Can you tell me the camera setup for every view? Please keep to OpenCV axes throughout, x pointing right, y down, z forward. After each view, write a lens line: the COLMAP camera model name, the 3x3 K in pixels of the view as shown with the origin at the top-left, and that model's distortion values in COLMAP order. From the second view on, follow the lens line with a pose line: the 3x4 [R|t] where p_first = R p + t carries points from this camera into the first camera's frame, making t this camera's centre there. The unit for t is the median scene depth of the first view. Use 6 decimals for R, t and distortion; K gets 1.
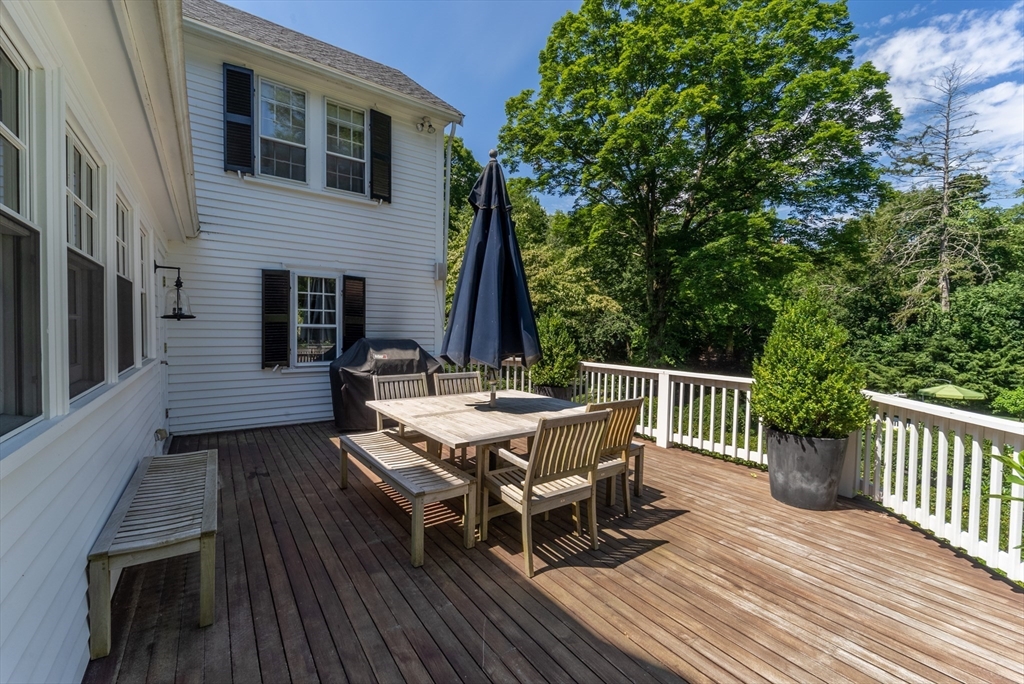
lens RADIAL K [[418.7, 0, 509.8], [0, 418.7, 346.1], [0, 0, 1]] dist [0.000299, -0.001270]
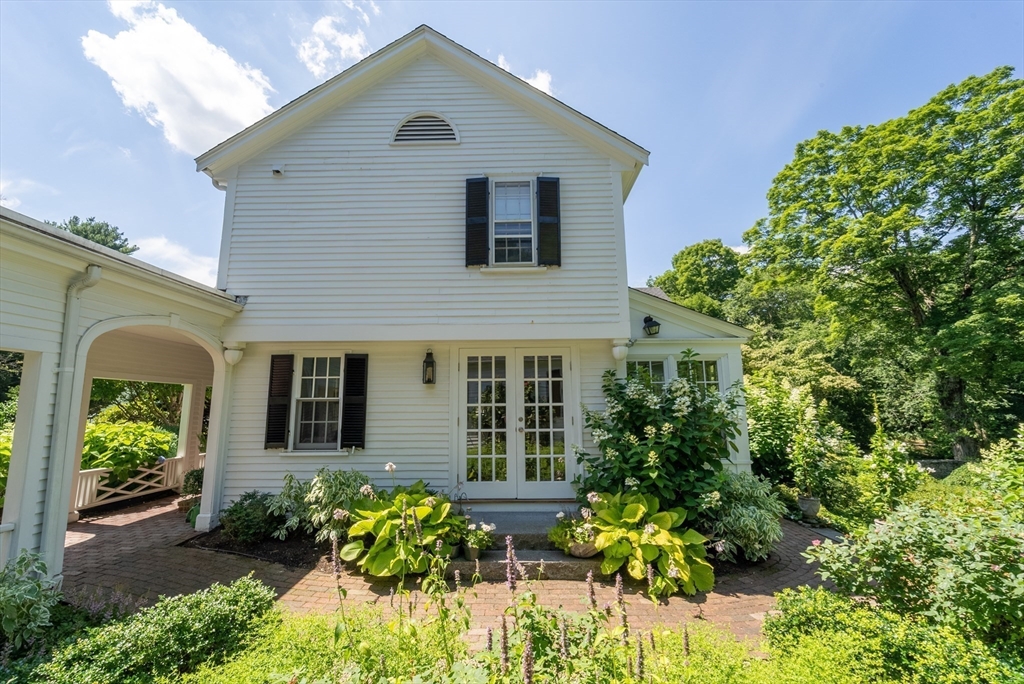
lens RADIAL K [[418.7, 0, 504.9], [0, 418.7, 345.0], [0, 0, 1]] dist [0.000299, -0.001270]
pose [[0.797233, -0.112852, -0.593029, 0.094109], [-0.003997, 0.981362, -0.192124, 0.017981], [0.603659, 0.155538, 0.781923, -0.314499]]
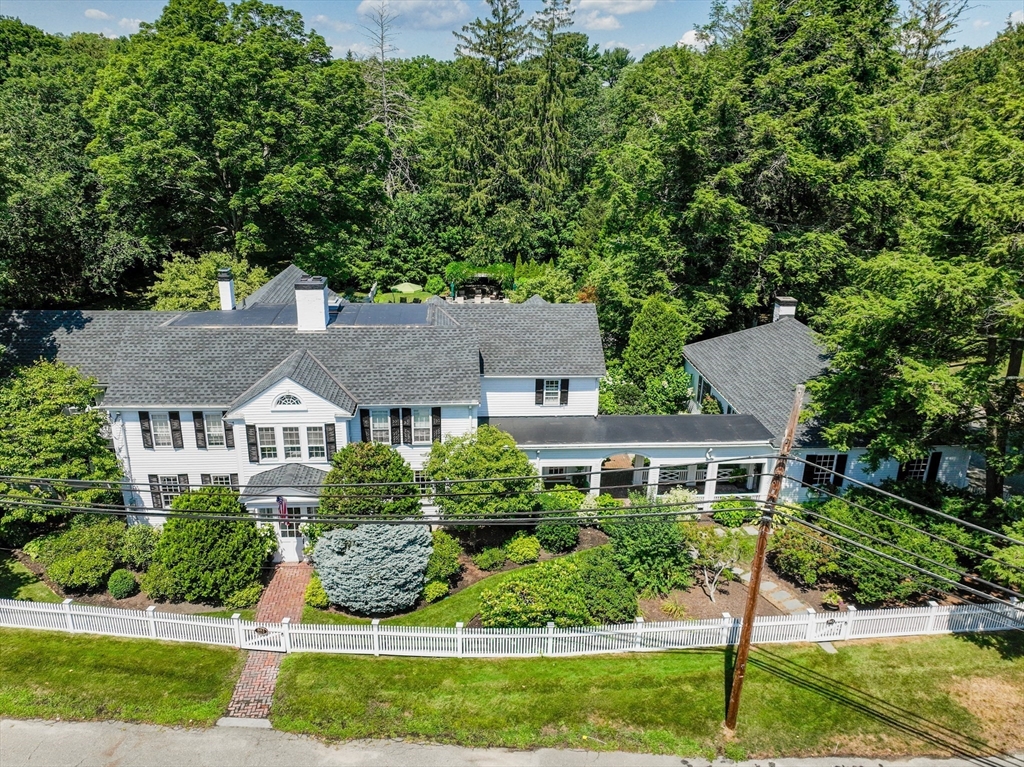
lens RADIAL K [[747.1, 0, 508.9], [0, 747.1, 384.7], [0, 0, 1]] dist [-0.005812, 0.017967]
pose [[0.522576, -0.293901, 0.800335, -0.855918], [0.024515, 0.943499, 0.330467, -0.373643], [-0.852240, -0.153074, 0.500255, -0.603144]]
